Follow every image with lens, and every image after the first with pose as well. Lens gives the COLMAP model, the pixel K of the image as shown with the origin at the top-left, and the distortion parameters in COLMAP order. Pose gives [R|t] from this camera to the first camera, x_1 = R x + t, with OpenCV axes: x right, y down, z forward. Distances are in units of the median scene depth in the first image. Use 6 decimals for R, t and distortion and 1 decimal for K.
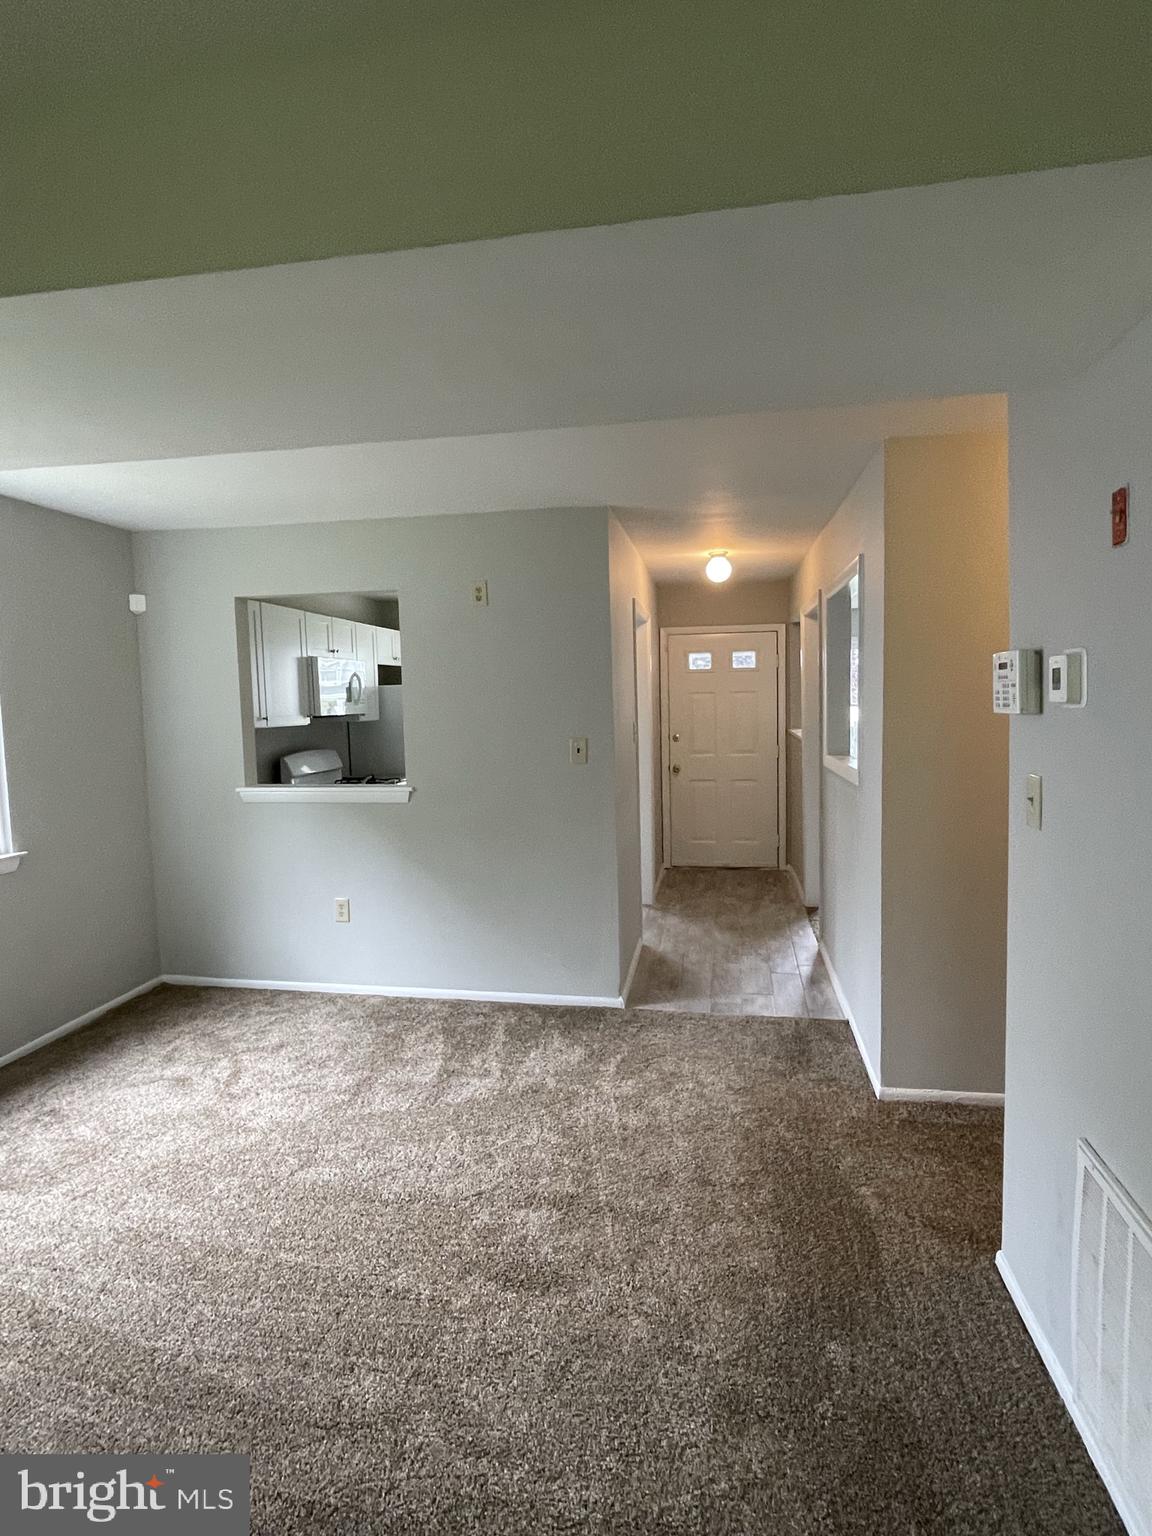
lens RADIAL K [[818.3, 0, 577.3], [0, 818.3, 760.2], [0, 0, 1]] dist [-0.002516, -0.001081]
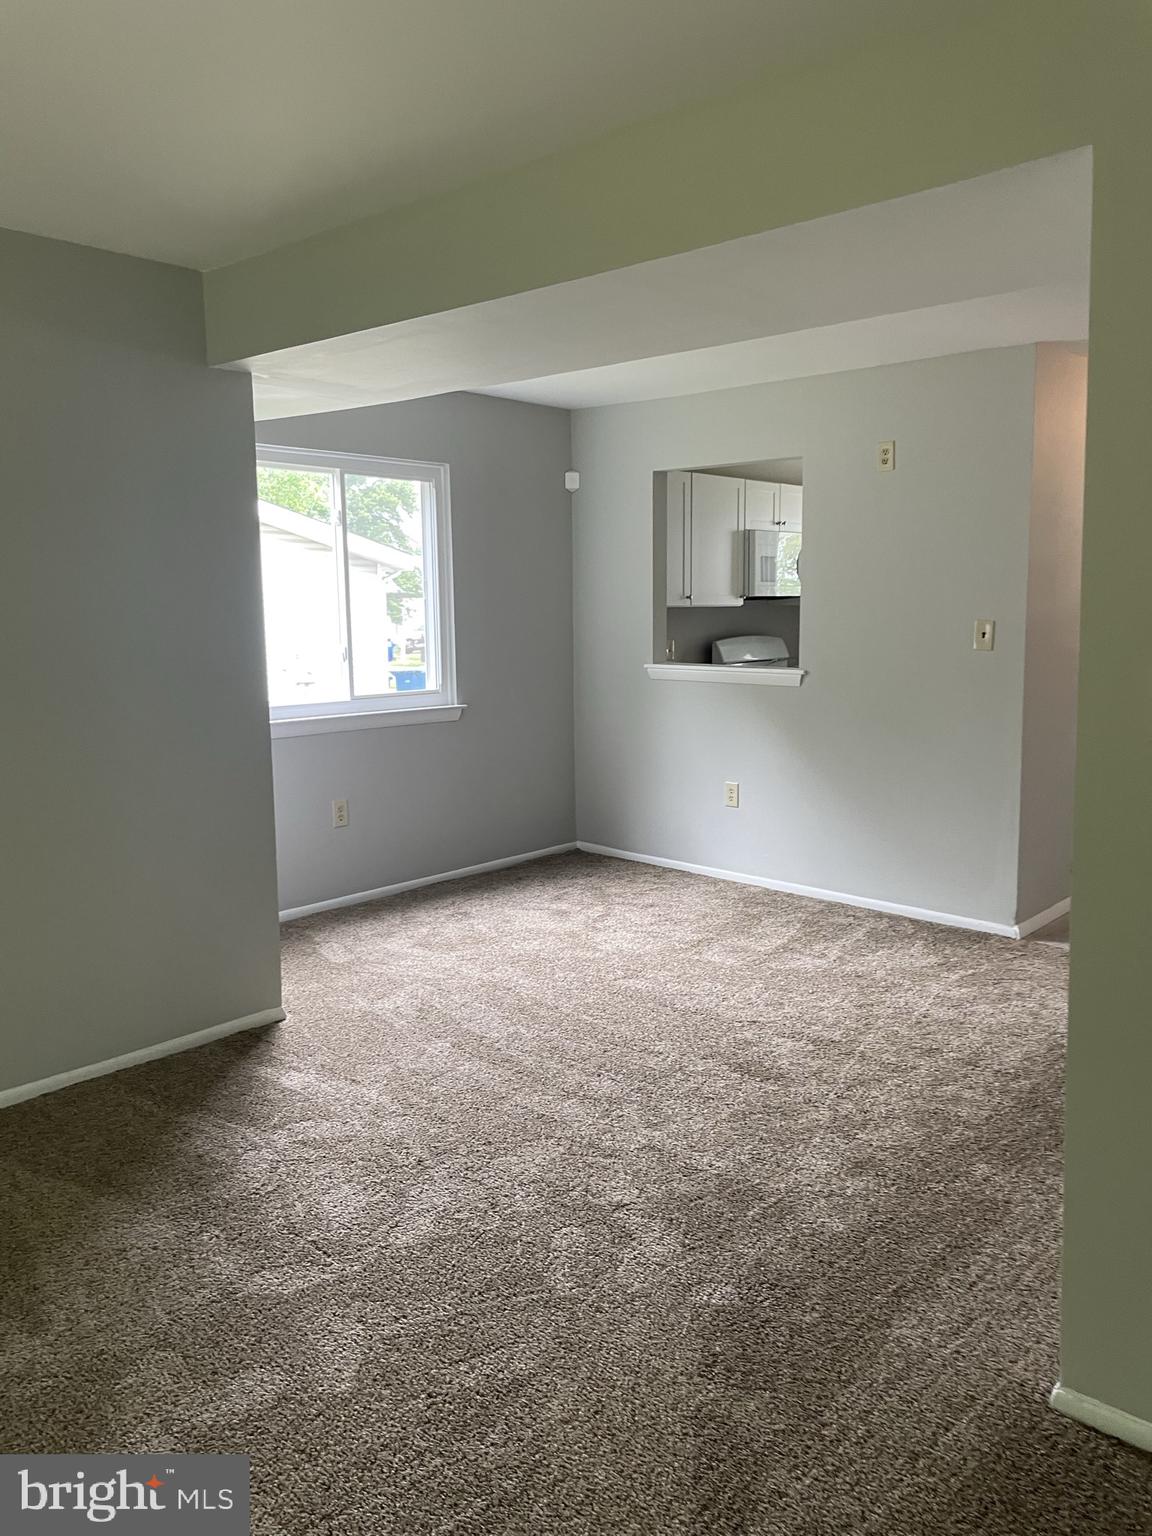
lens RADIAL K [[1168.2, 0, 584.5], [0, 1168.2, 752.7], [0, 0, 1]] dist [0.077061, -0.052744]
pose [[0.844969, 0.086225, -0.527818, 0.364435], [-0.053208, 0.995575, 0.077459, 0.044340], [0.532162, -0.037366, 0.845818, -0.330331]]
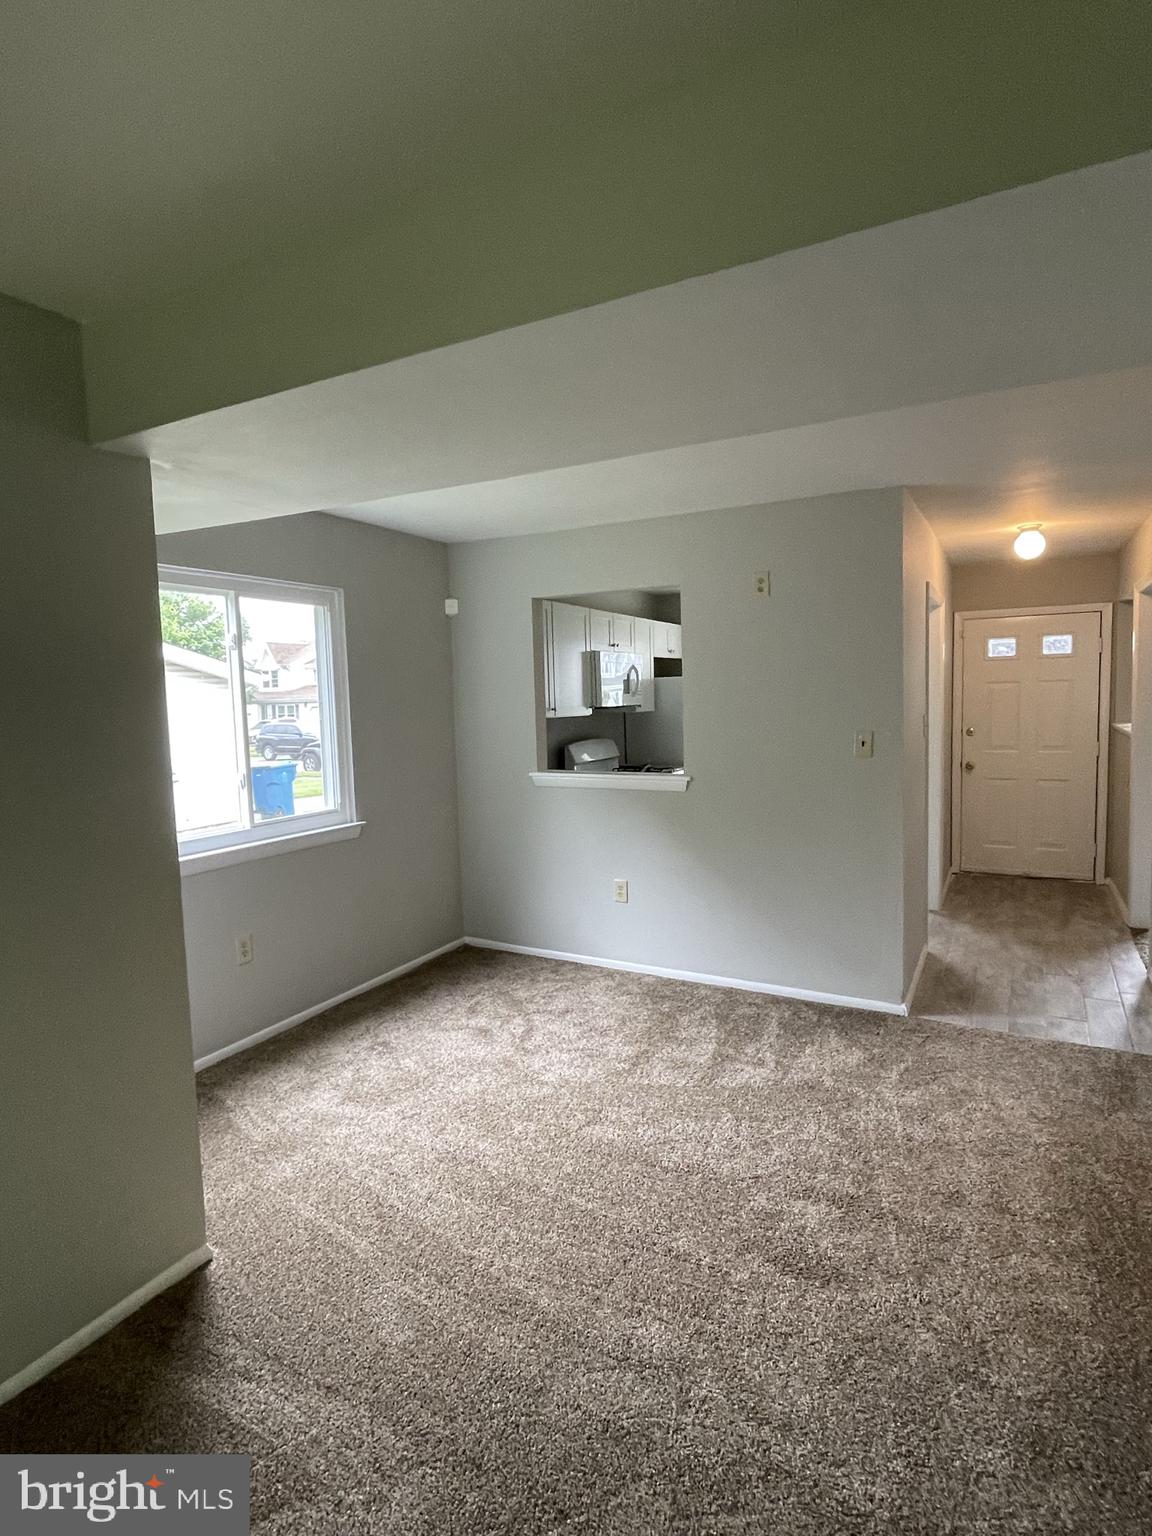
lens RADIAL K [[818.3, 0, 571.4], [0, 818.3, 762.7], [0, 0, 1]] dist [-0.002516, -0.001081]
pose [[0.947192, 0.023399, -0.319812, -0.017984], [-0.019093, 0.999680, 0.016593, 0.001542], [0.320098, -0.009611, 0.947336, -0.024024]]
